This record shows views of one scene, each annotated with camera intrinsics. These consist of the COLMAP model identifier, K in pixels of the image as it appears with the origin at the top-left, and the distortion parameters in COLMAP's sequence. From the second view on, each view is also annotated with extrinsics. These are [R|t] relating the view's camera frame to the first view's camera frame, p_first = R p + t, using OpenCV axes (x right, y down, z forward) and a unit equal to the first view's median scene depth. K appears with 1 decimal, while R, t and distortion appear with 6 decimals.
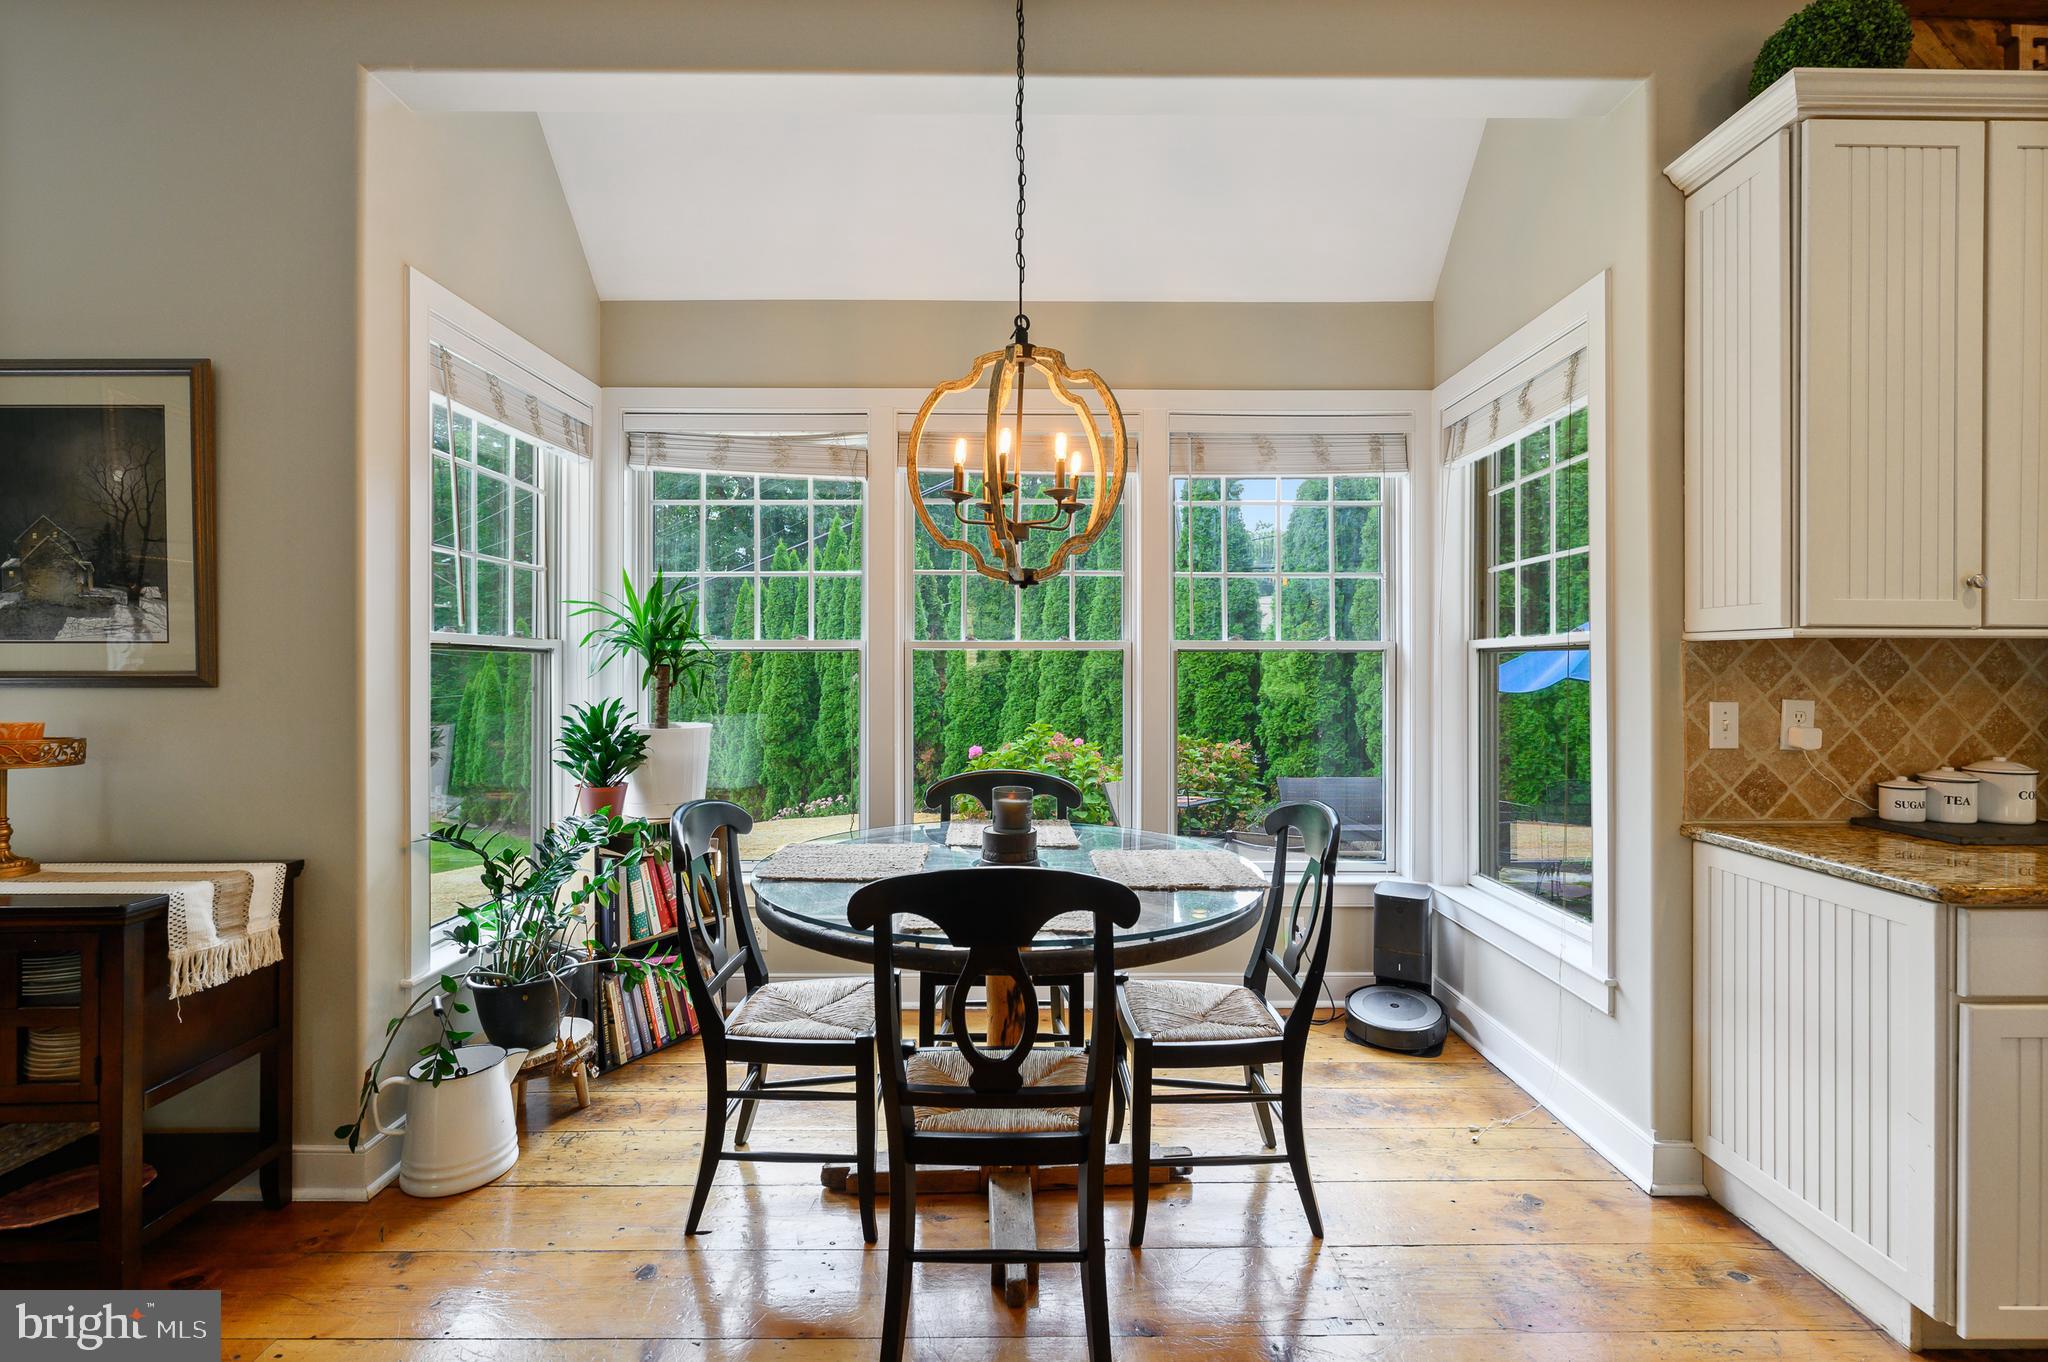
lens RADIAL K [[918.4, 0, 1028.9], [0, 918.4, 666.8], [0, 0, 1]] dist [0.002409, 0.000222]
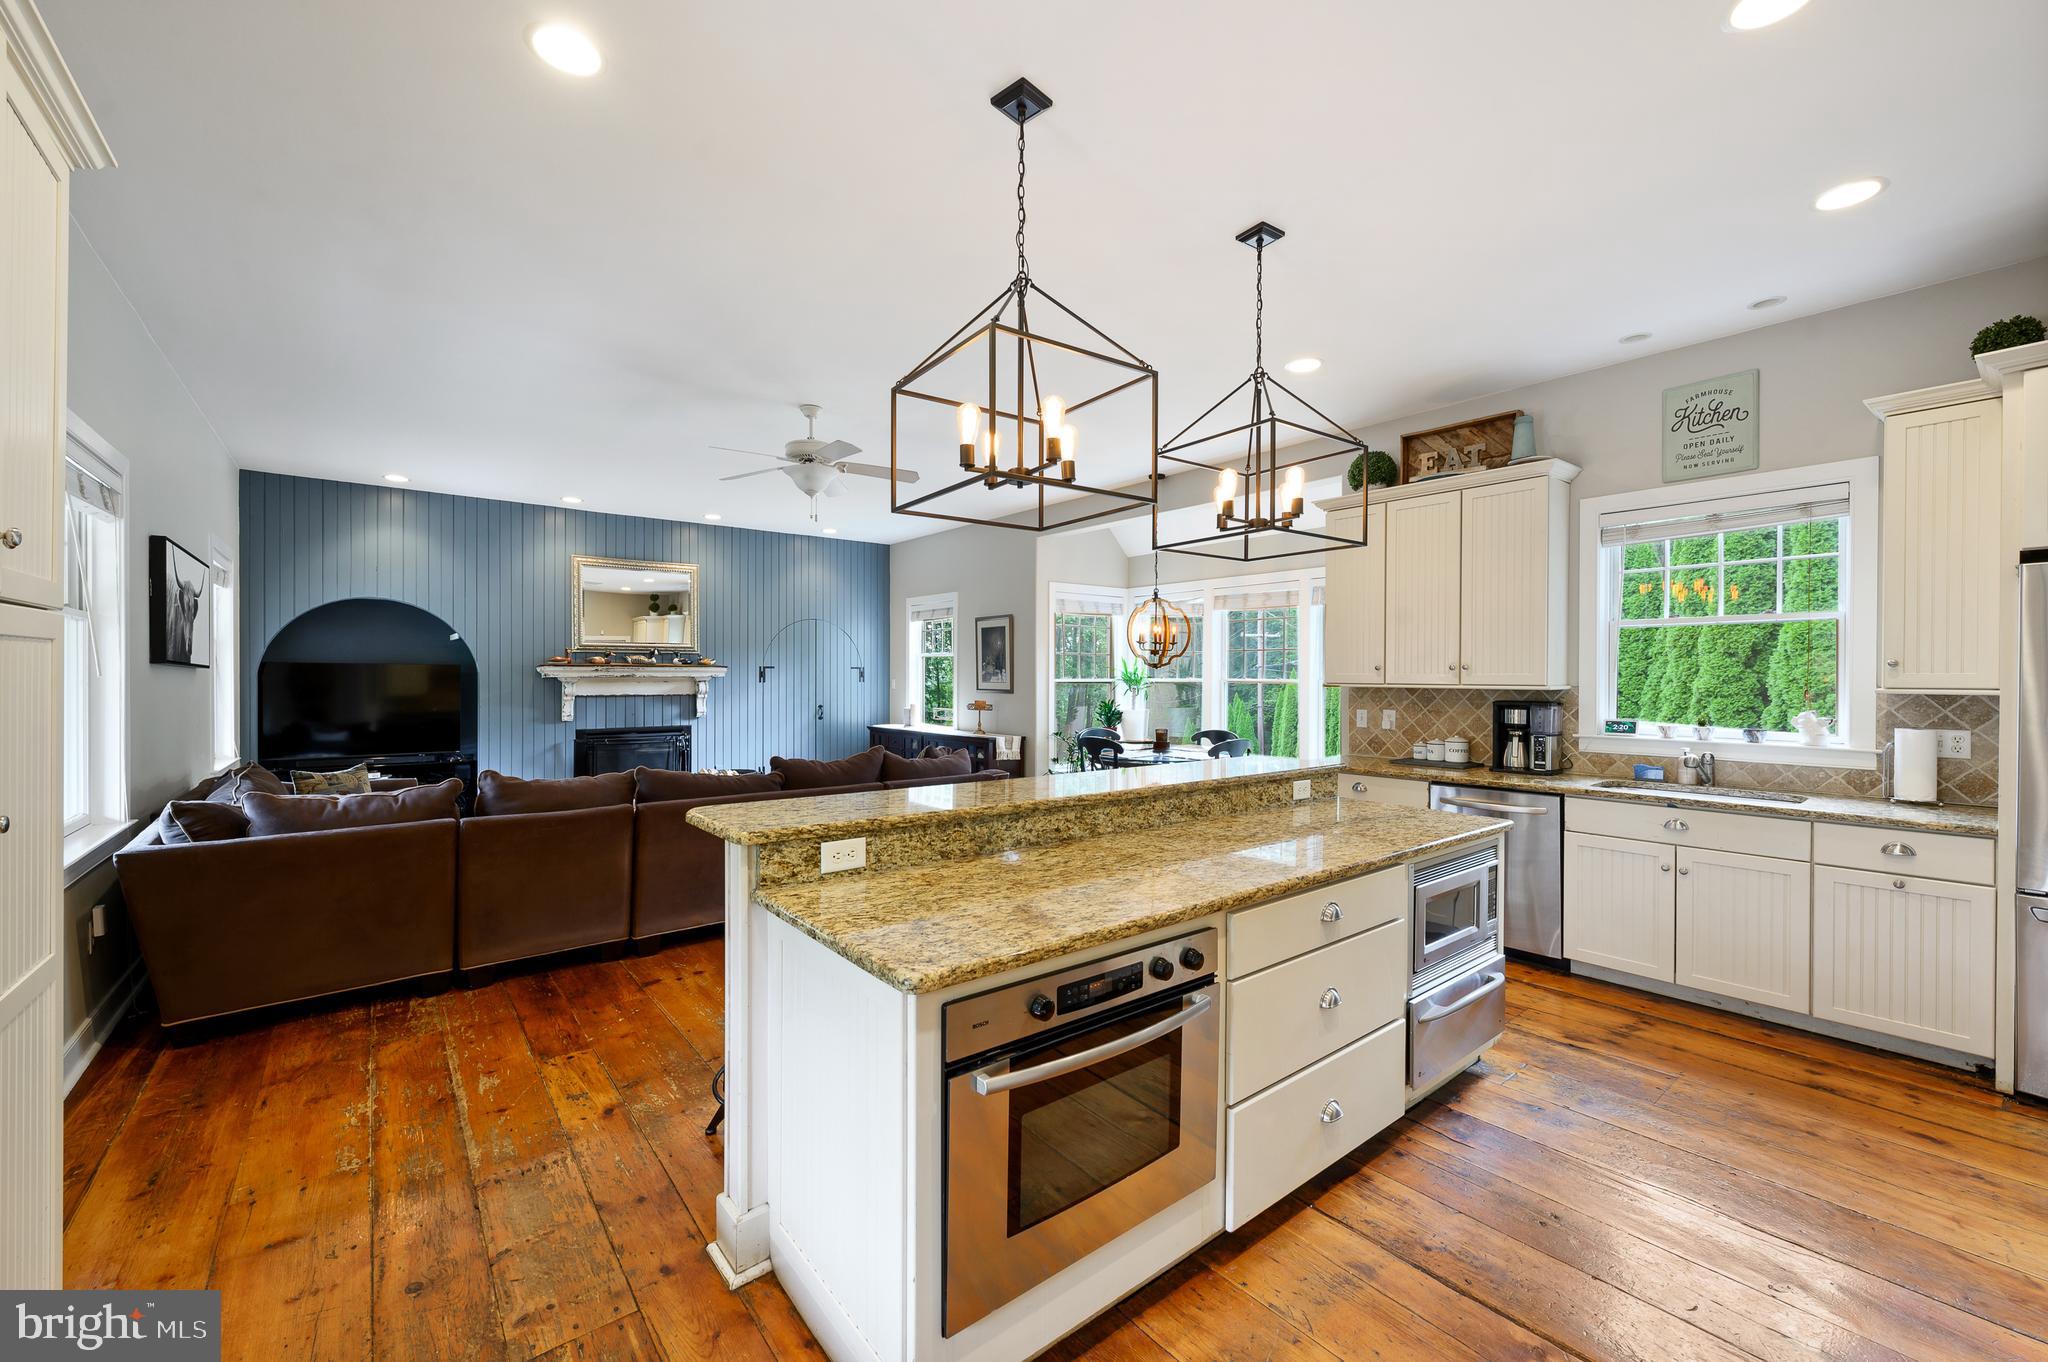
lens RADIAL K [[821.4, 0, 1025.1], [0, 821.4, 680.6], [0, 0, 1]] dist [0.000324, -0.000649]
pose [[0.621189, 0.005956, -0.783638, 2.024257], [-0.002538, 0.999981, 0.005588, -0.056192], [0.783657, -0.001482, 0.621192, -1.235882]]
